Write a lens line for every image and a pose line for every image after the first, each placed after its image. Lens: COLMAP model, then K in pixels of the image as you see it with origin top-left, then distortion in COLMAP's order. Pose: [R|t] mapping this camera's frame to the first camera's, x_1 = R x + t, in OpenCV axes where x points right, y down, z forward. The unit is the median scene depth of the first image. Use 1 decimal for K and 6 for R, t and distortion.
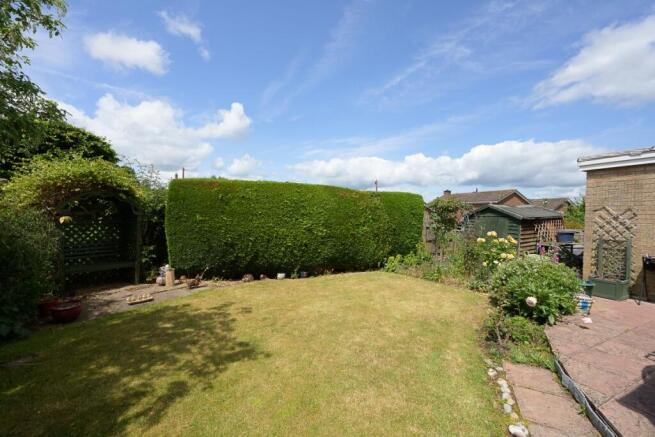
lens RADIAL K [[263.3, 0, 328.2], [0, 263.3, 221.8], [0, 0, 1]] dist [-0.011107, 0.002498]
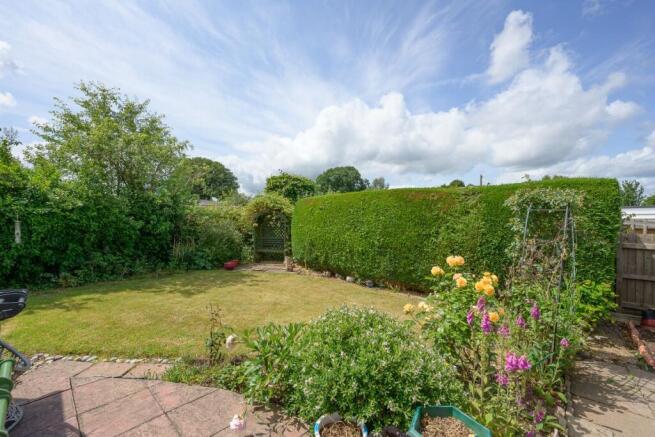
lens RADIAL K [[263.3, 0, 326.8], [0, 263.3, 218.6], [0, 0, 1]] dist [-0.011107, 0.002498]
pose [[0.388484, -0.013627, -0.921355, 0.784350], [-0.023858, 0.999407, -0.024841, -0.012950], [0.921147, 0.031632, 0.387928, 0.488959]]
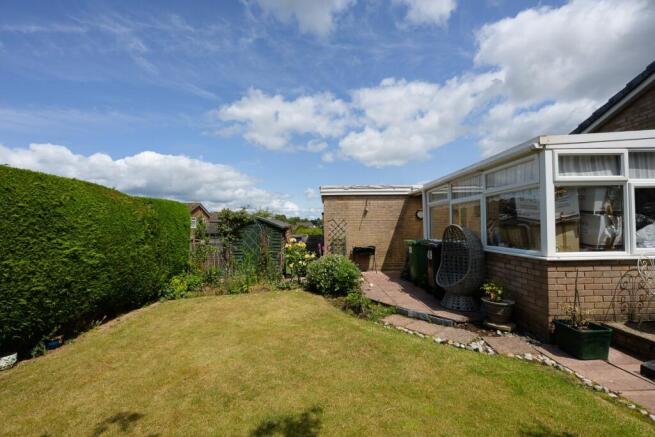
lens RADIAL K [[277.8, 0, 327.5], [0, 277.8, 221.8], [0, 0, 1]] dist [-0.004901, 0.000129]
pose [[0.406050, -0.004251, 0.913841, -0.399759], [0.046597, 0.998785, -0.016059, -0.009924], [-0.912662, 0.049103, 0.405755, 0.258188]]
